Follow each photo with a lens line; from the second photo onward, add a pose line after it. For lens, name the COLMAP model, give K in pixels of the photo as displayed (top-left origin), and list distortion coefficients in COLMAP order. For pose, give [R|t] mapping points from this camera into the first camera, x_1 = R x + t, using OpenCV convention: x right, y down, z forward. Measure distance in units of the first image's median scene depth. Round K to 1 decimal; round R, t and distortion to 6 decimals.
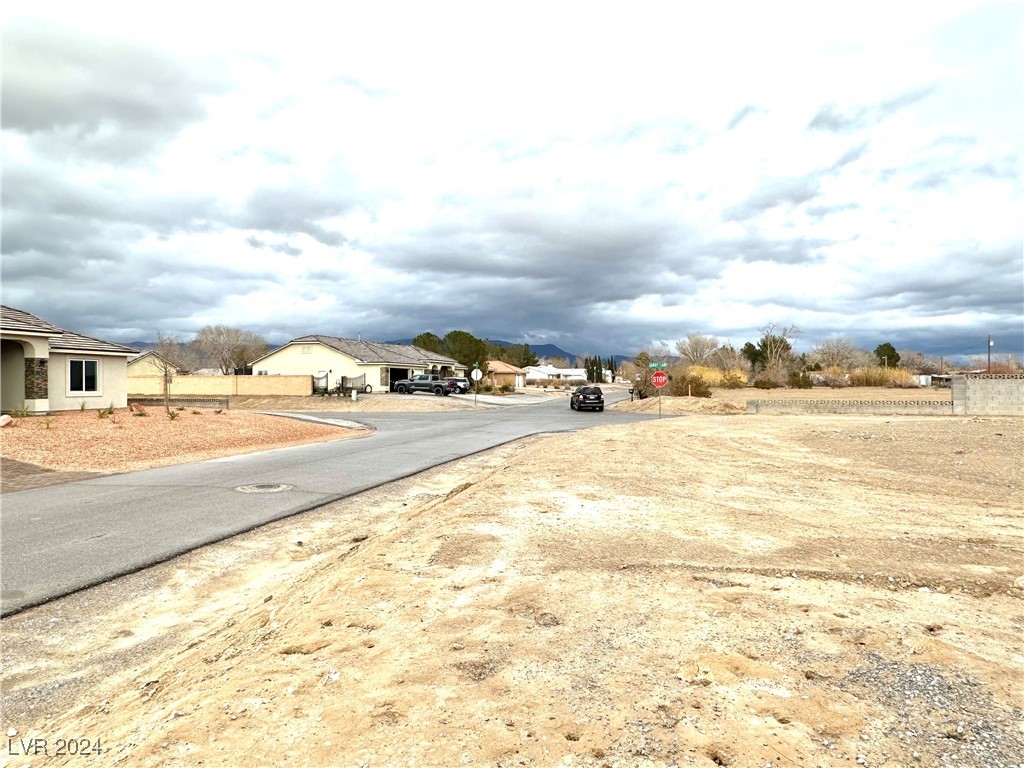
lens RADIAL K [[647.9, 0, 491.5], [0, 647.9, 390.1], [0, 0, 1]] dist [0.007209, 0.007963]
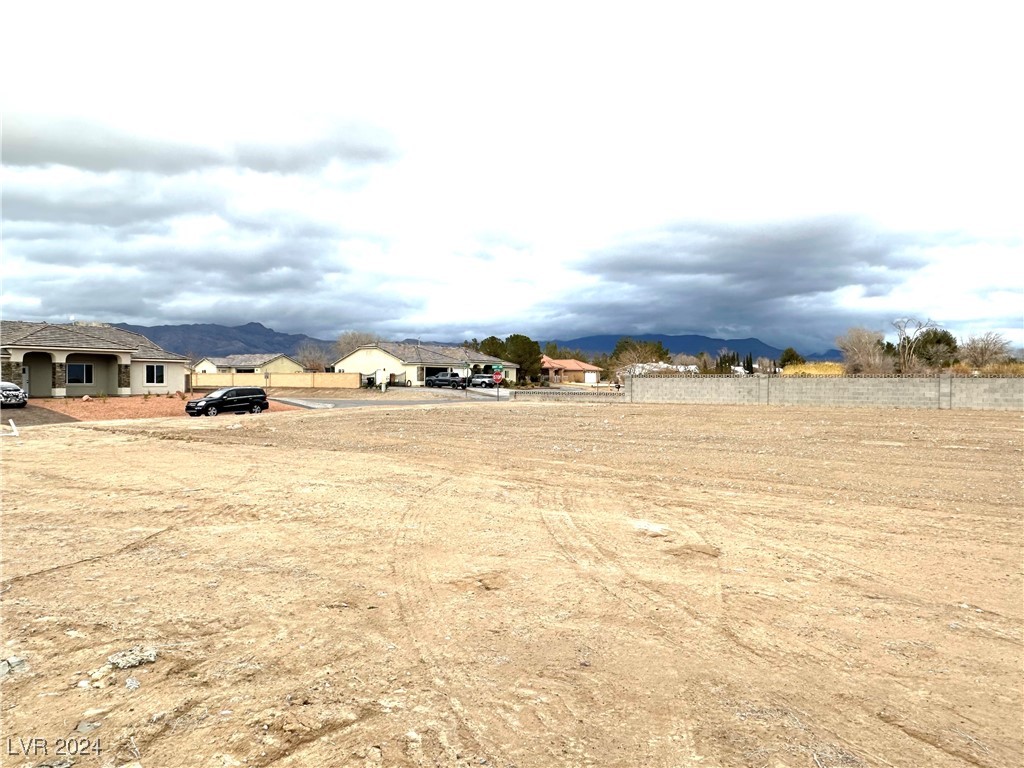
lens RADIAL K [[647.9, 0, 534.1], [0, 647.9, 319.5], [0, 0, 1]] dist [0.007209, 0.007963]
pose [[0.965562, -0.020341, -0.259377, 0.225291], [-0.006226, 0.994847, -0.101194, 0.000467], [0.260099, 0.099324, 0.960460, -0.109672]]
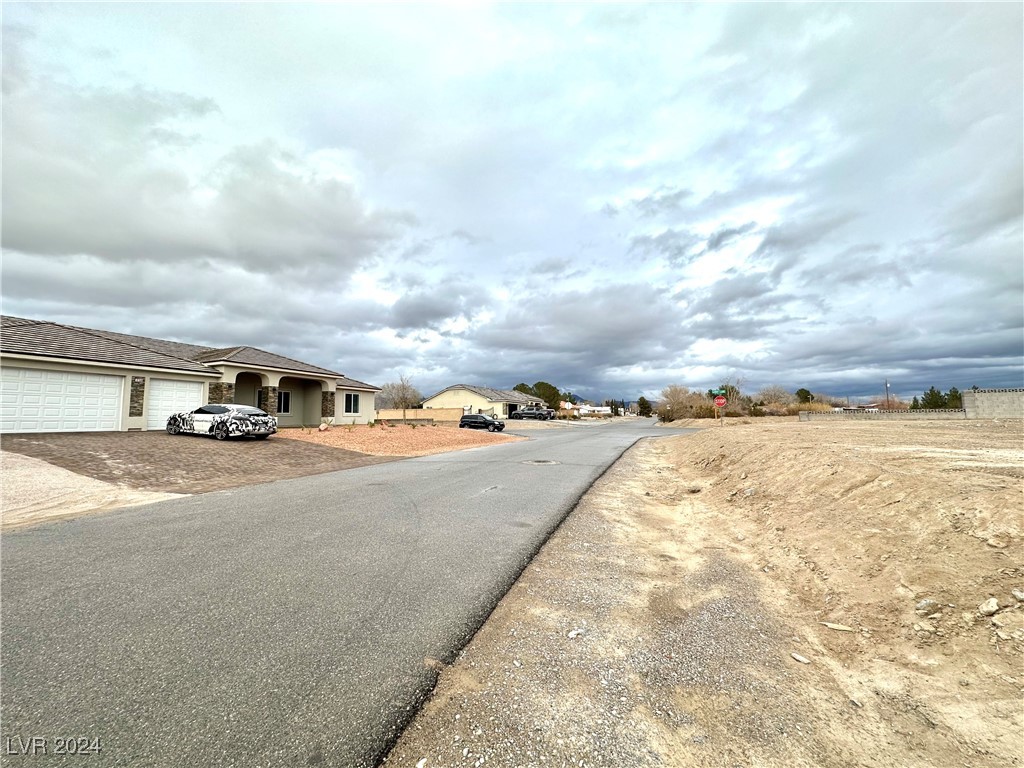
lens RADIAL K [[387.2, 0, 506.3], [0, 387.2, 442.1], [0, 0, 1]] dist [0.002047, -0.000055]
pose [[0.997516, -0.004189, -0.070311, -0.054740], [0.007490, 0.998878, 0.046756, 0.009543], [0.070036, -0.047167, 0.996429, 0.021657]]
